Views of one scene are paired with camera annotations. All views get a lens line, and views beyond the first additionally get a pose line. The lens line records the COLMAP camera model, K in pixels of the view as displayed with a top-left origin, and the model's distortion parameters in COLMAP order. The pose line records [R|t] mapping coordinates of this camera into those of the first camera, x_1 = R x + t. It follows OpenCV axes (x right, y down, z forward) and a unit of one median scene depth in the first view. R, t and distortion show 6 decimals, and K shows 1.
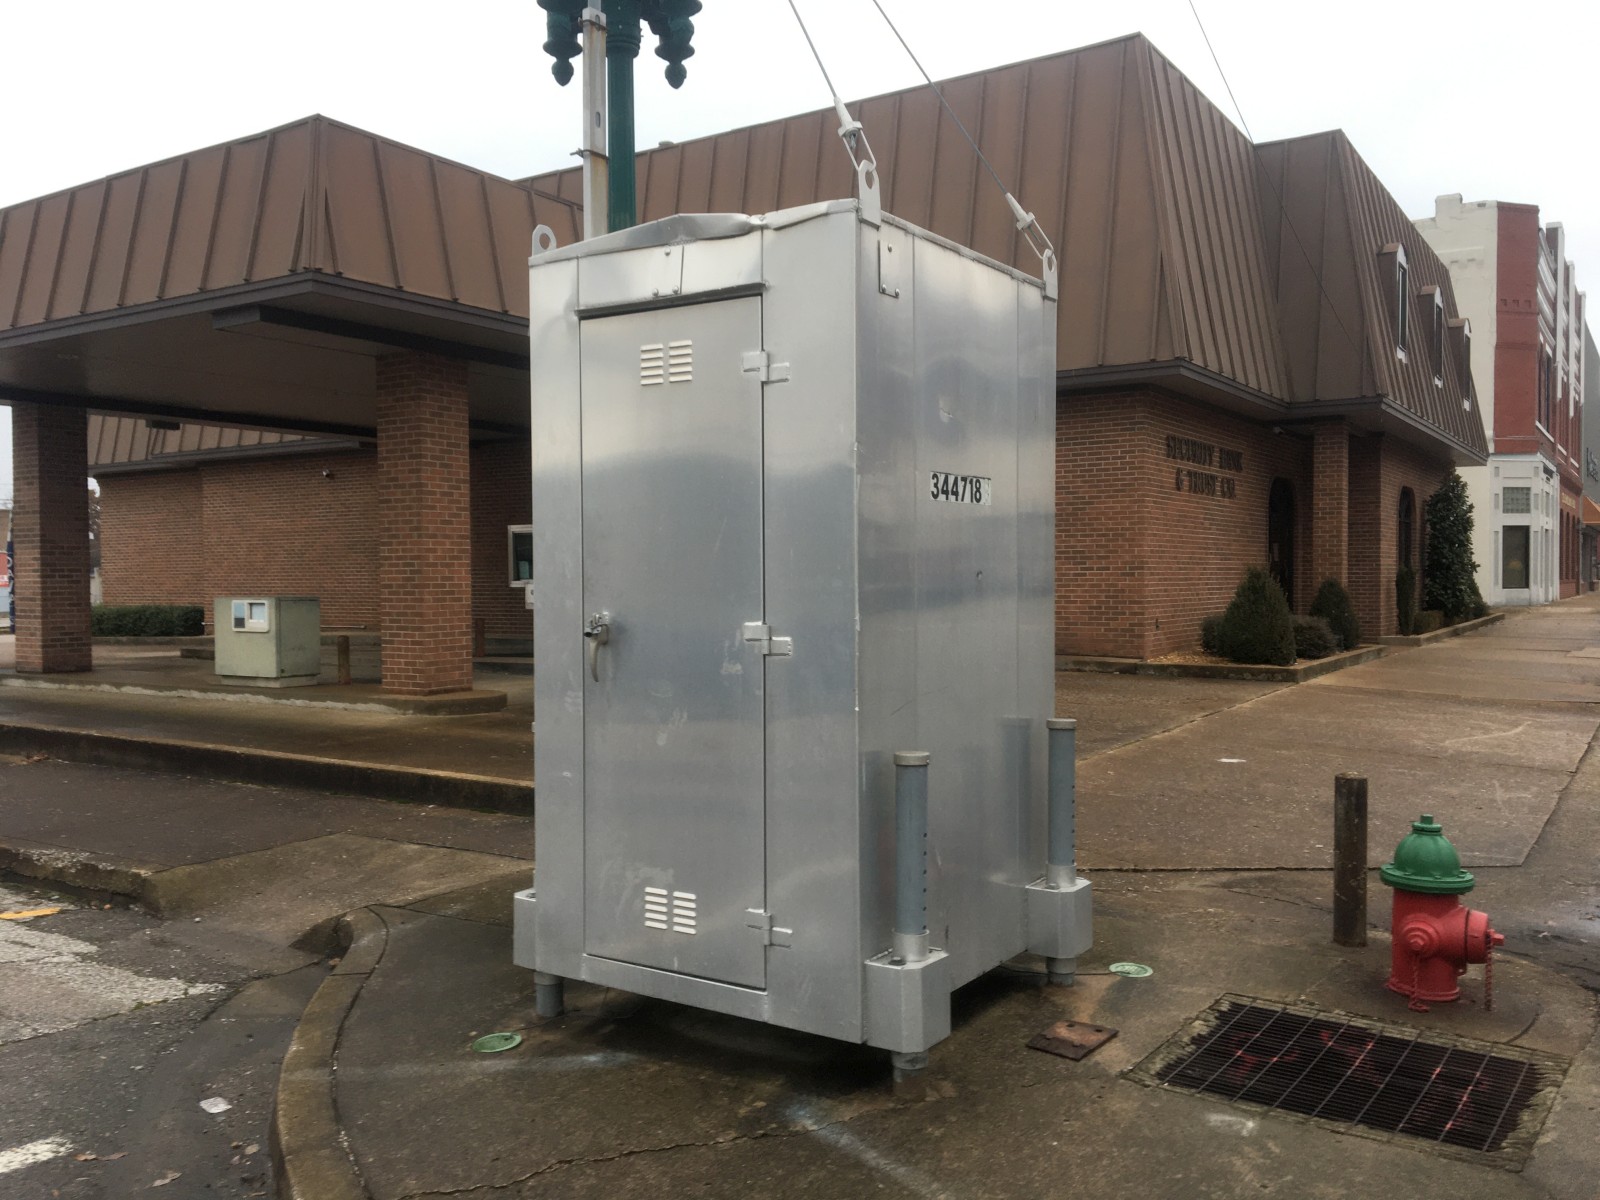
lens RADIAL K [[1332.1, 0, 800.0], [0, 1332.1, 600.0], [0, 0, 1]] dist [0.093146, -0.154497]
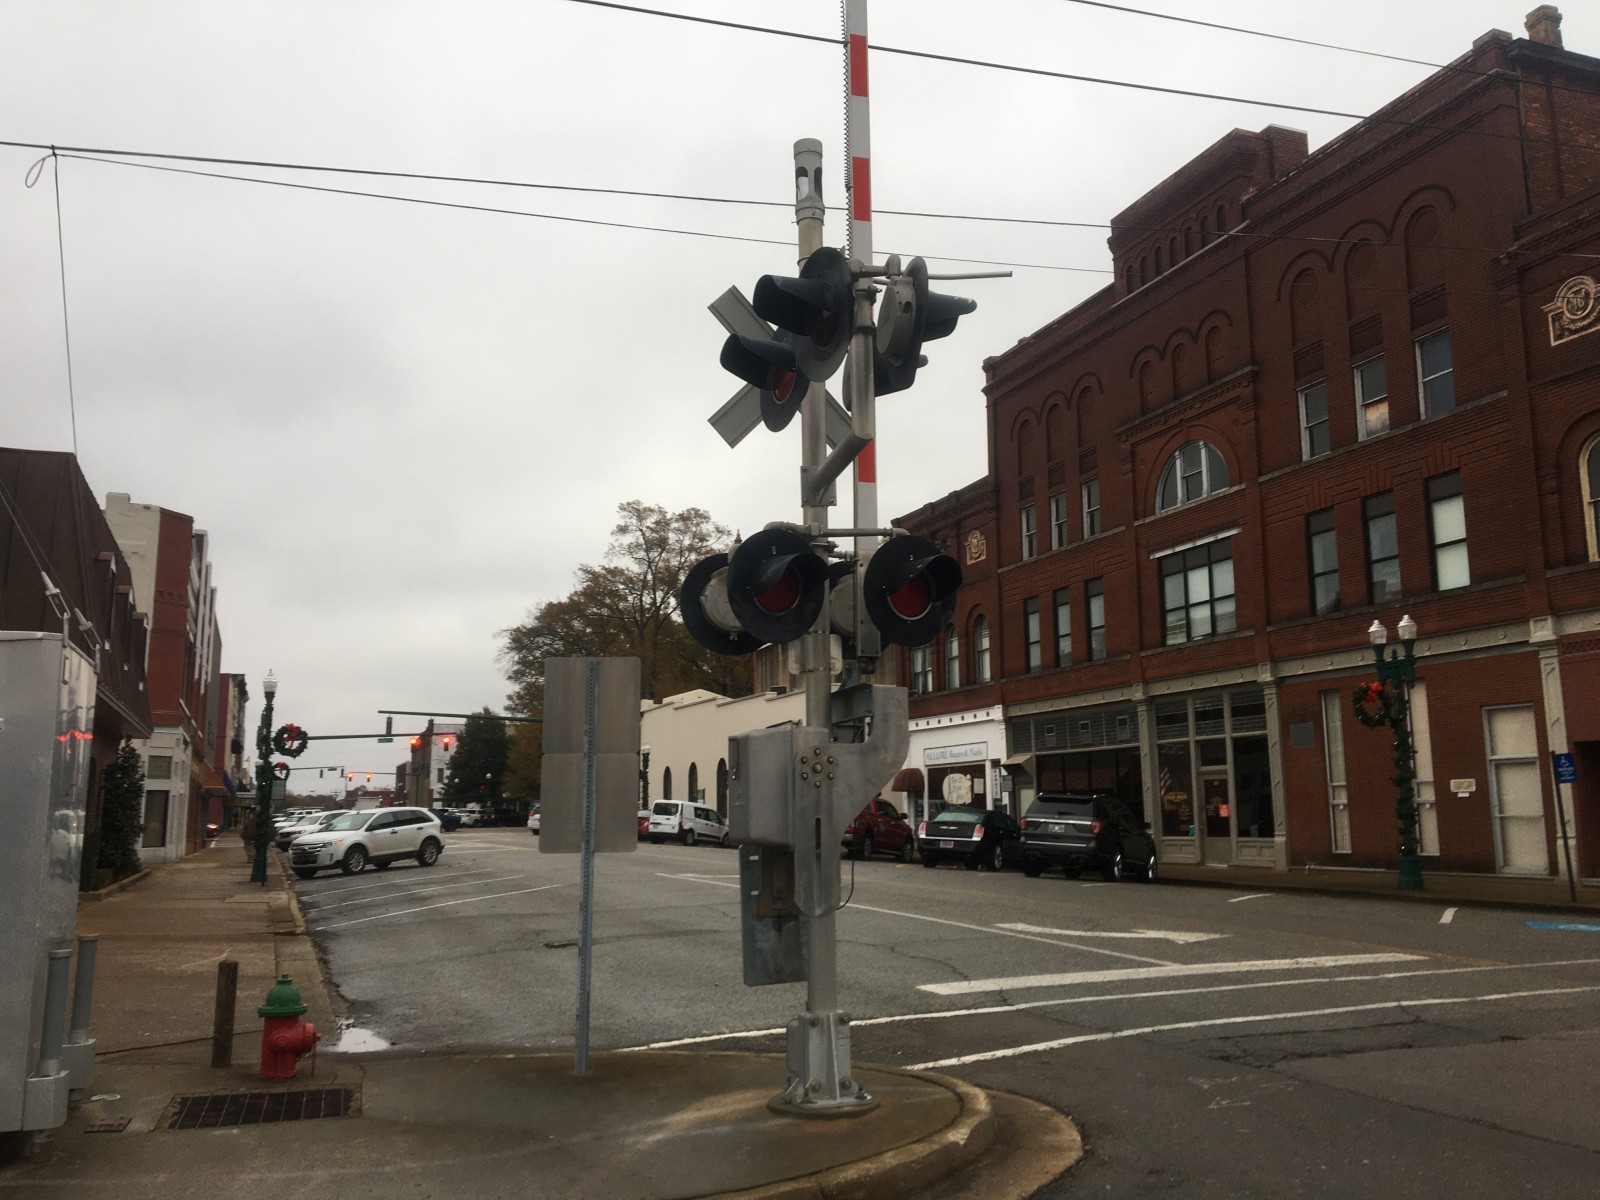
lens RADIAL K [[1391.2, 0, 800.0], [0, 1391.2, 600.0], [0, 0, 1]] dist [0.047244, -0.006741]
pose [[0.579992, 0.127972, 0.804508, -0.156204], [0.020177, 0.985024, -0.171233, 0.000059], [-0.814372, 0.115547, 0.568724, -0.152764]]
